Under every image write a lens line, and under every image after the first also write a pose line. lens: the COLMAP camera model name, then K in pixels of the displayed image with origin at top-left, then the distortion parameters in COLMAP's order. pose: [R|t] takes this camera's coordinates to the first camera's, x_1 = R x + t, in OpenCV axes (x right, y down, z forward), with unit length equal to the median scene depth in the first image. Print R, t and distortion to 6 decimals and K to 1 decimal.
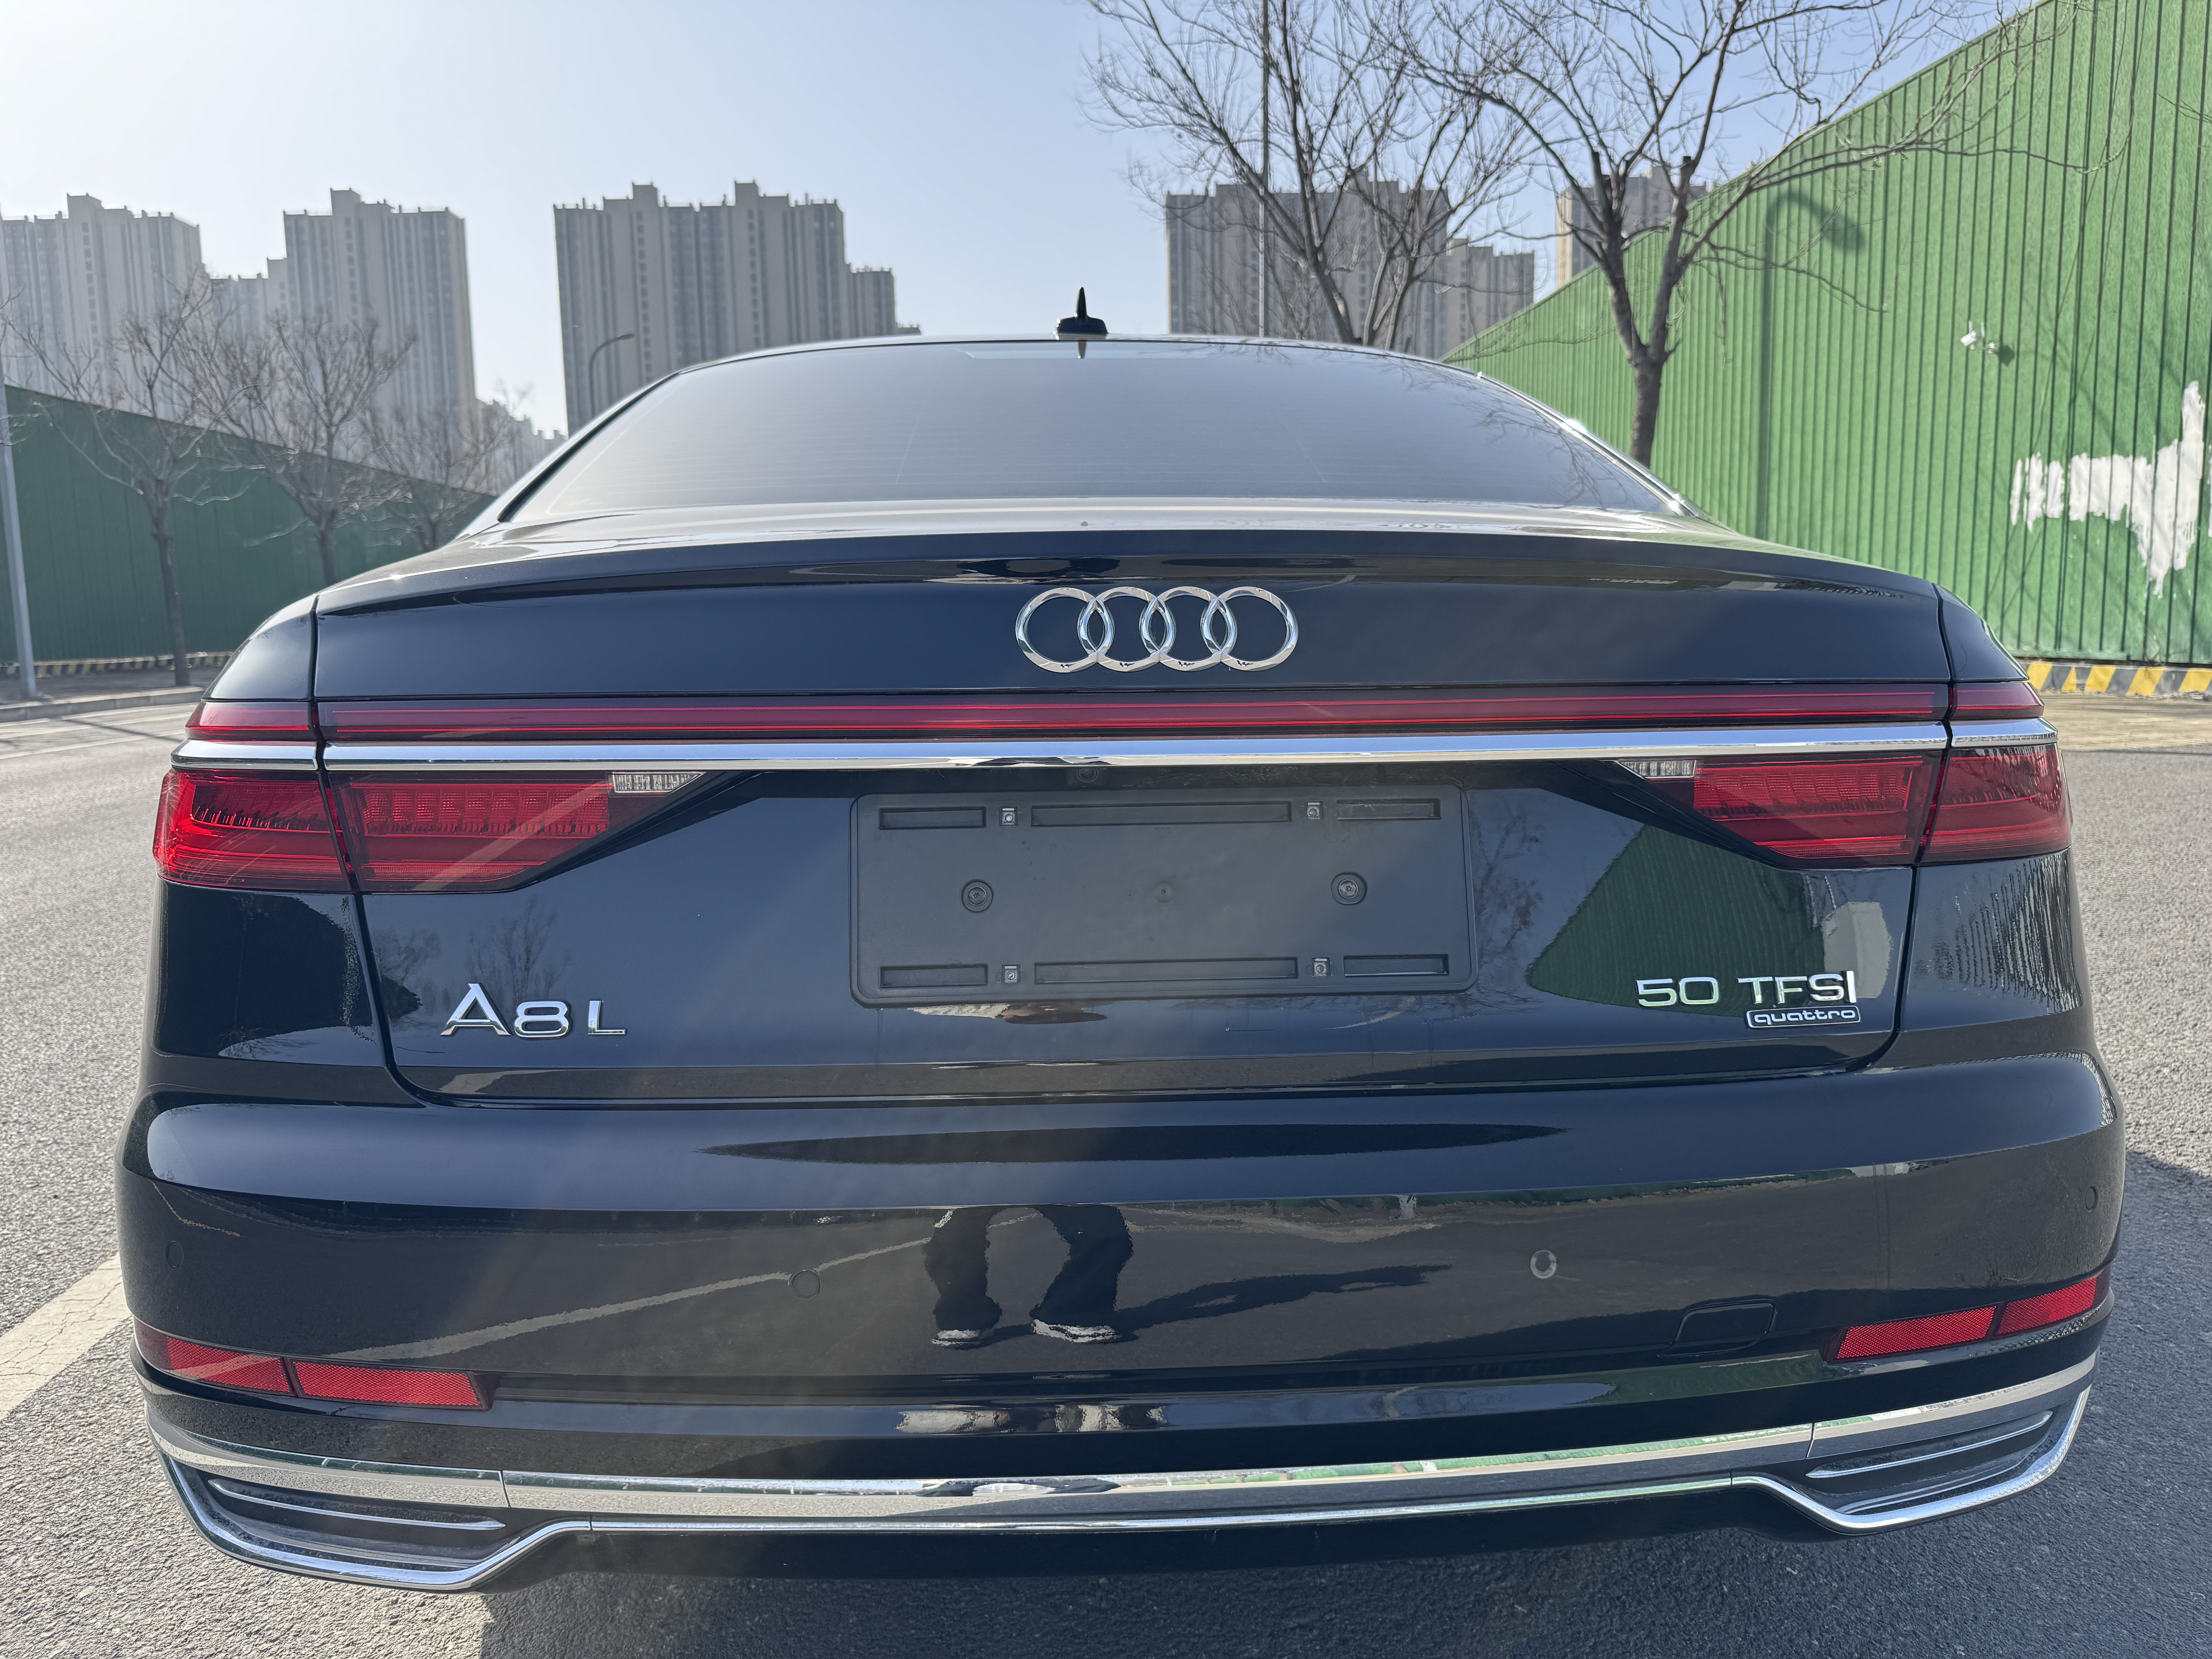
lens RADIAL K [[1564.4, 0, 1117.4], [0, 1564.4, 821.7], [0, 0, 1]] dist [0.003852, -0.006892]
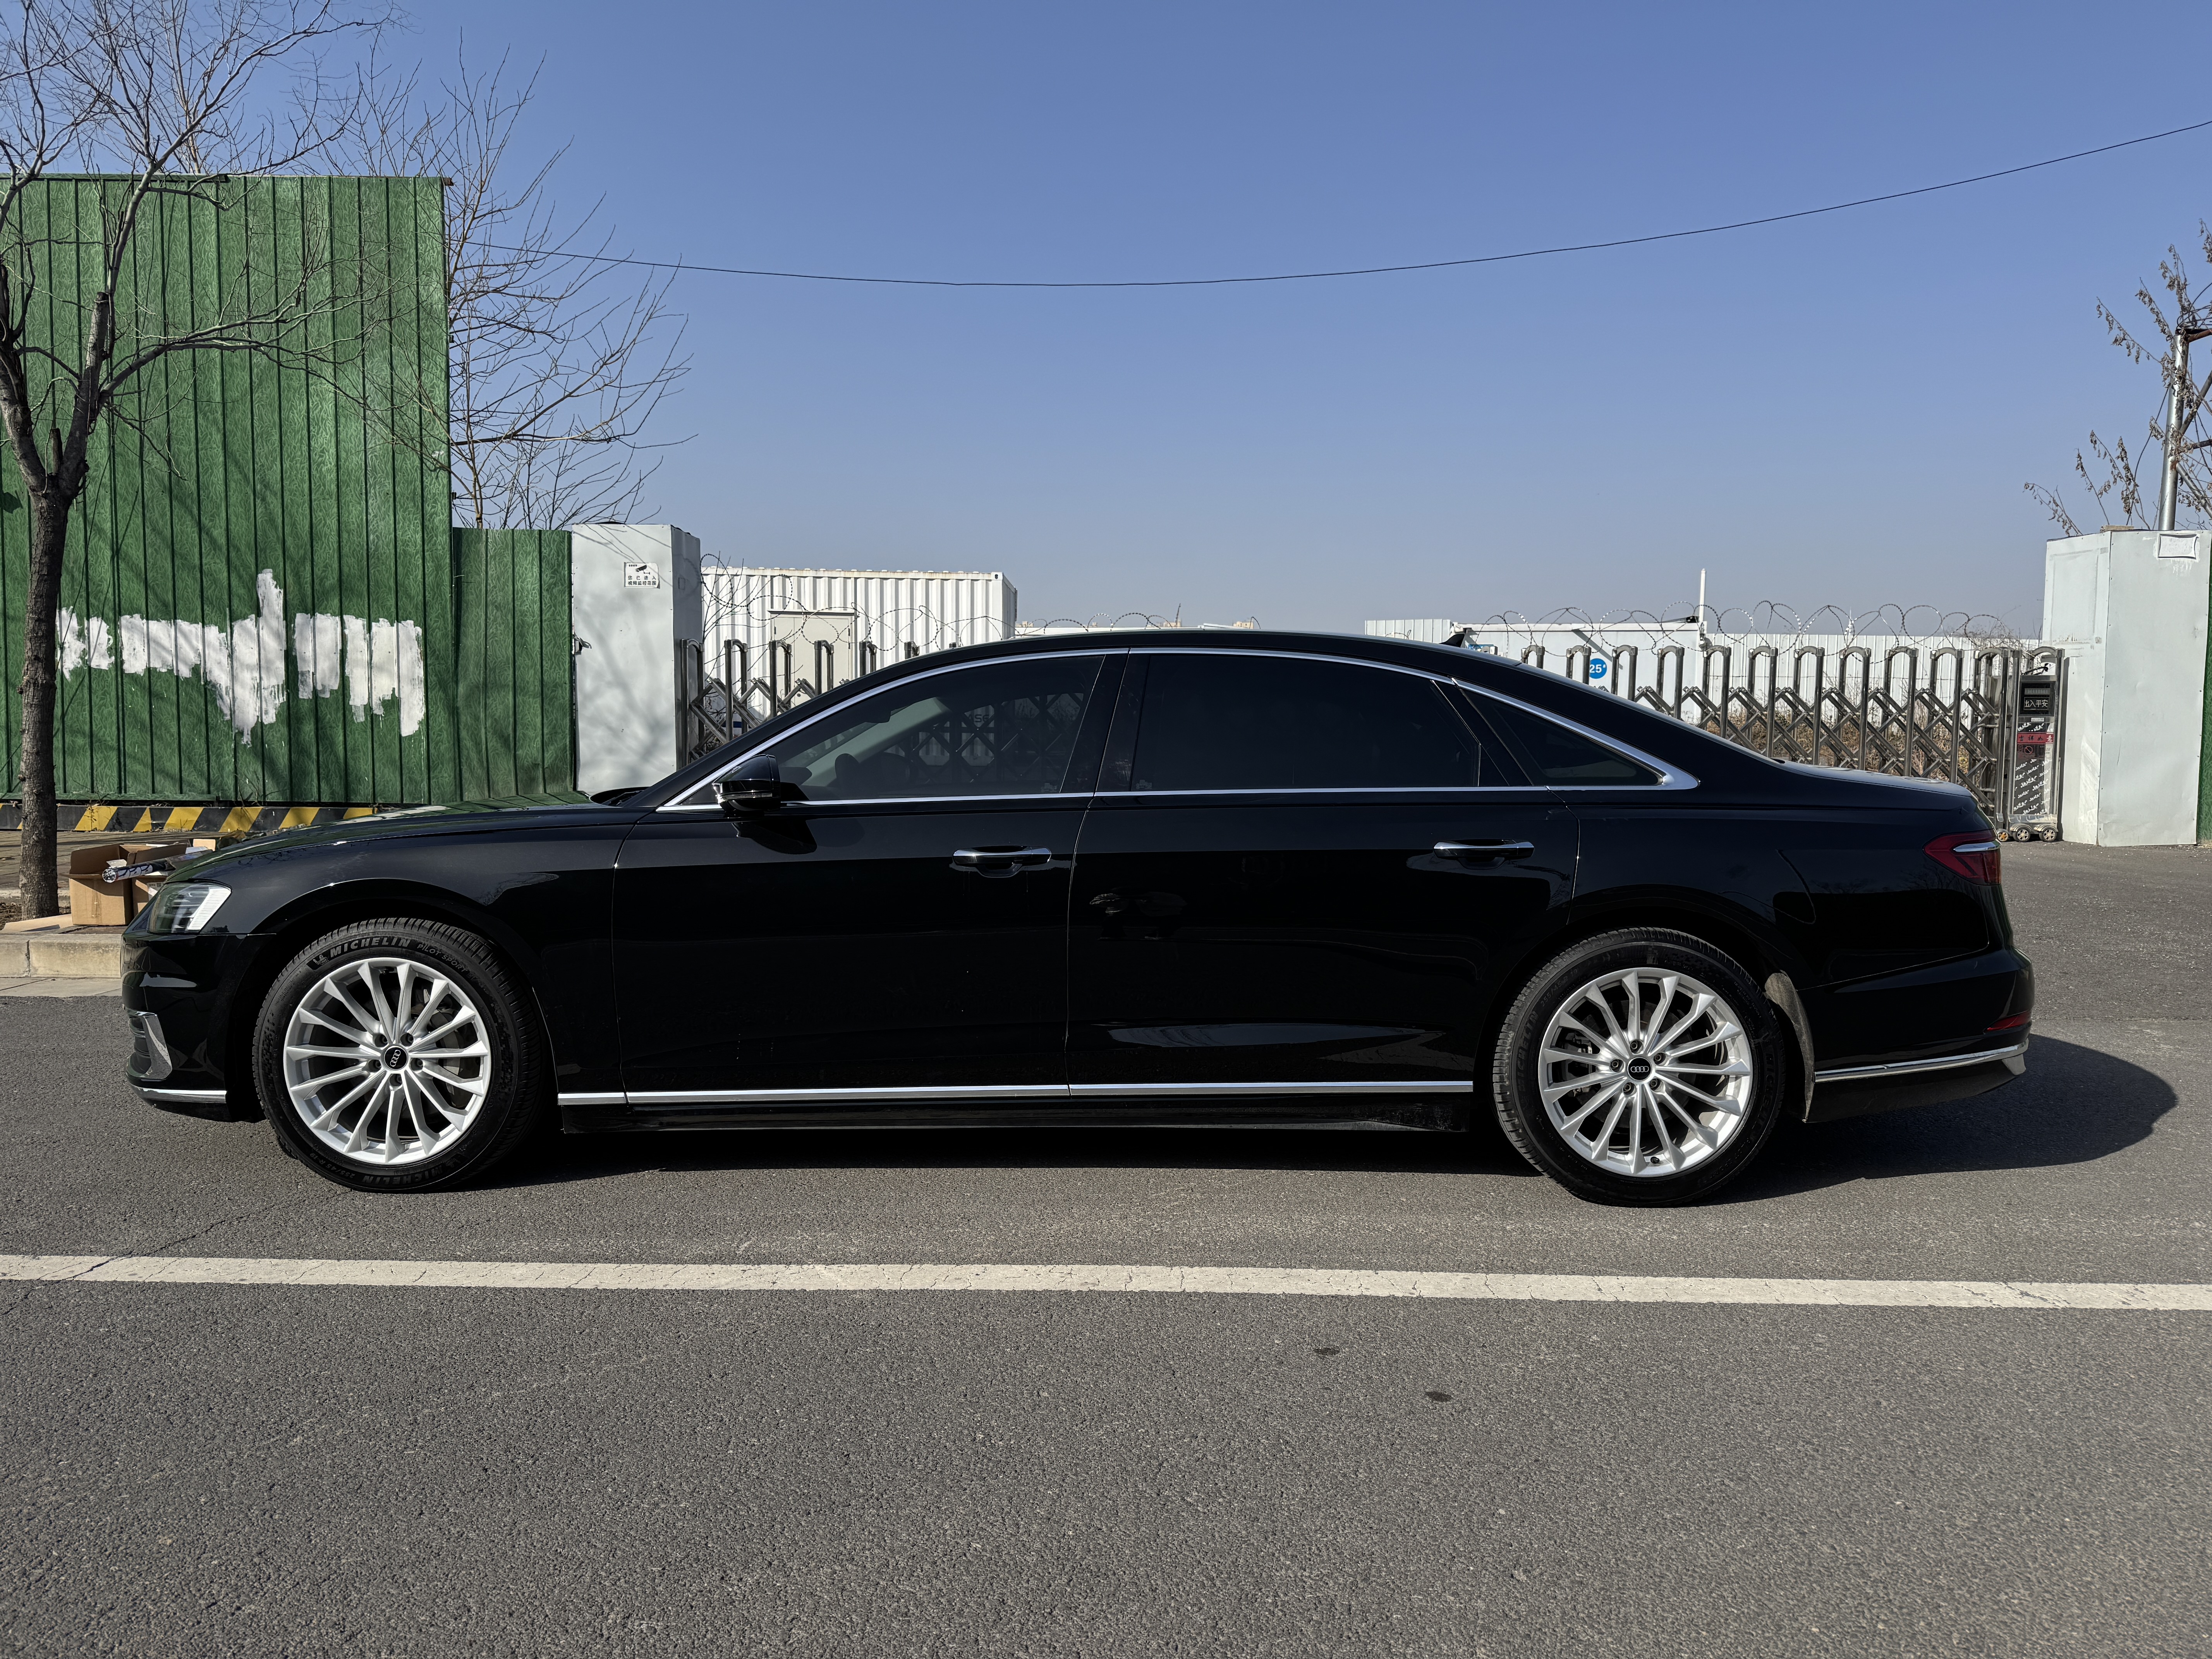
lens RADIAL K [[1535.6, 0, 1108.9], [0, 1535.6, 819.6], [0, 0, 1]] dist [0.032190, -0.045556]
pose [[0.074716, -0.038676, 0.996455, -0.351369], [0.121053, 0.992210, 0.029434, -0.036963], [-0.989830, 0.118425, 0.078816, 0.226667]]
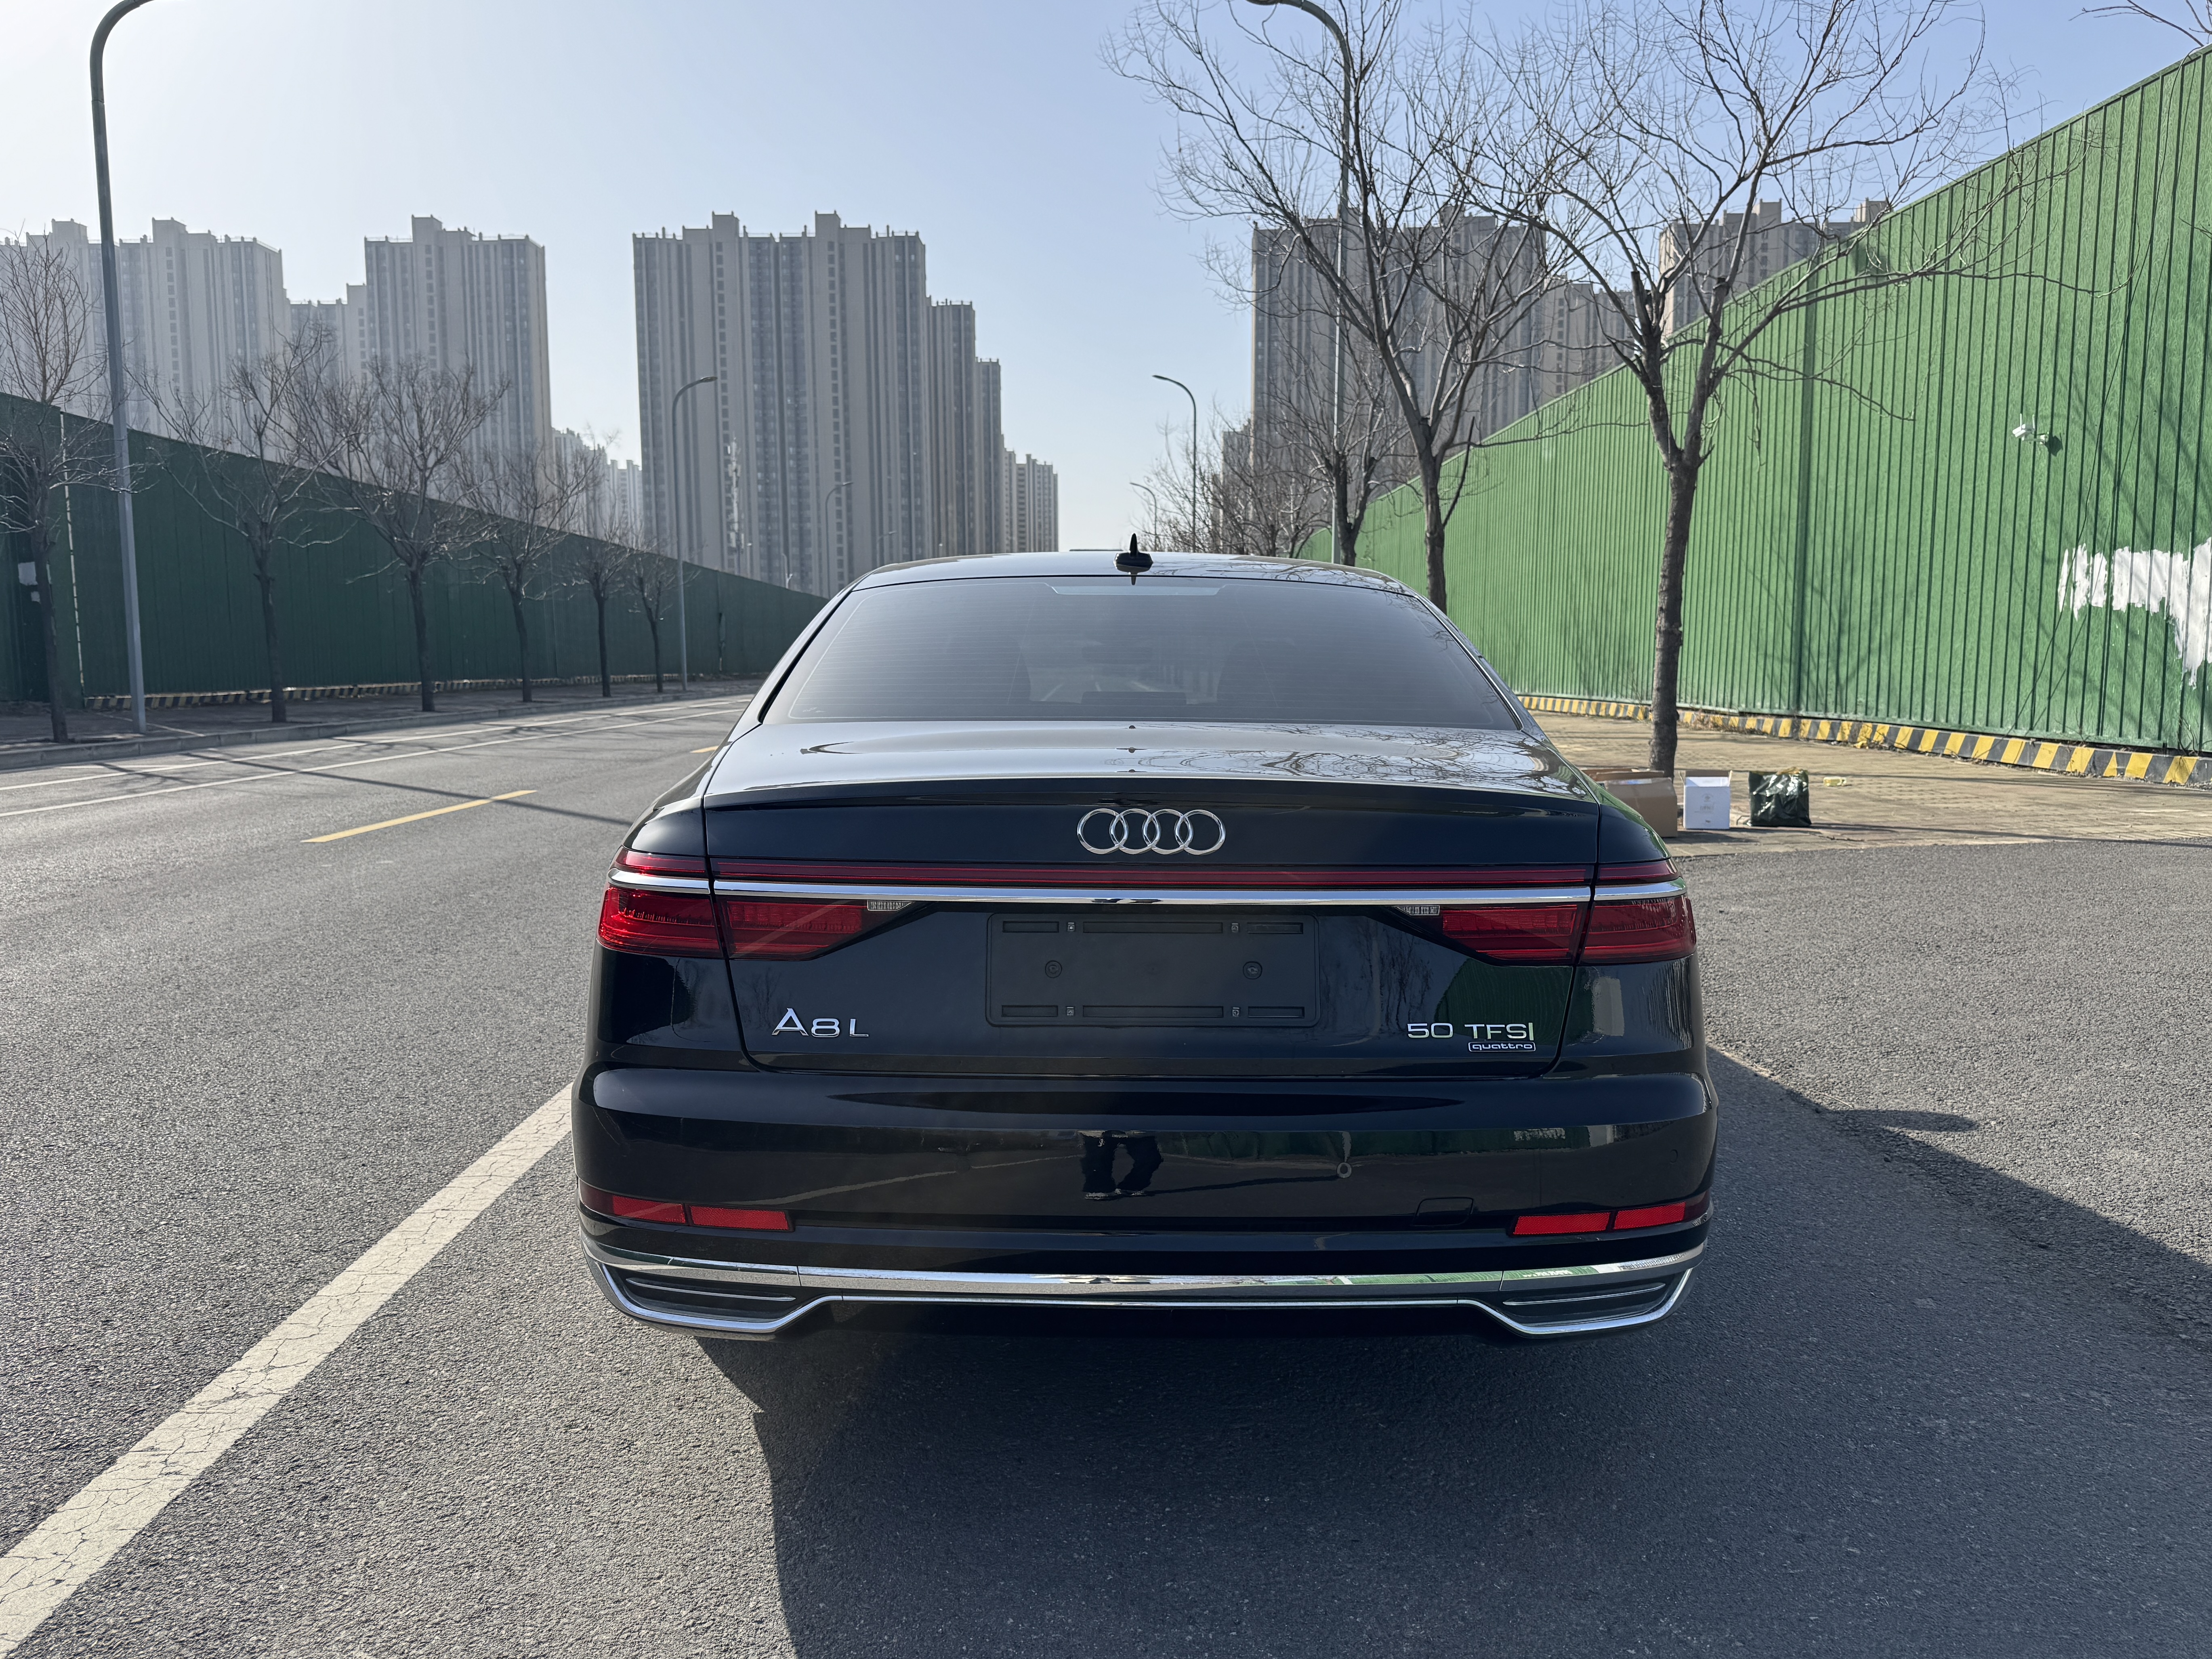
lens RADIAL K [[1618.5, 0, 1122.1], [0, 1618.5, 832.5], [0, 0, 1]] dist [0.009670, -0.008829]
pose [[0.998858, 0.022849, -0.041967, 0.005871], [-0.023810, 0.999462, -0.022541, -0.006159], [0.041429, 0.023515, 0.998865, -0.077819]]
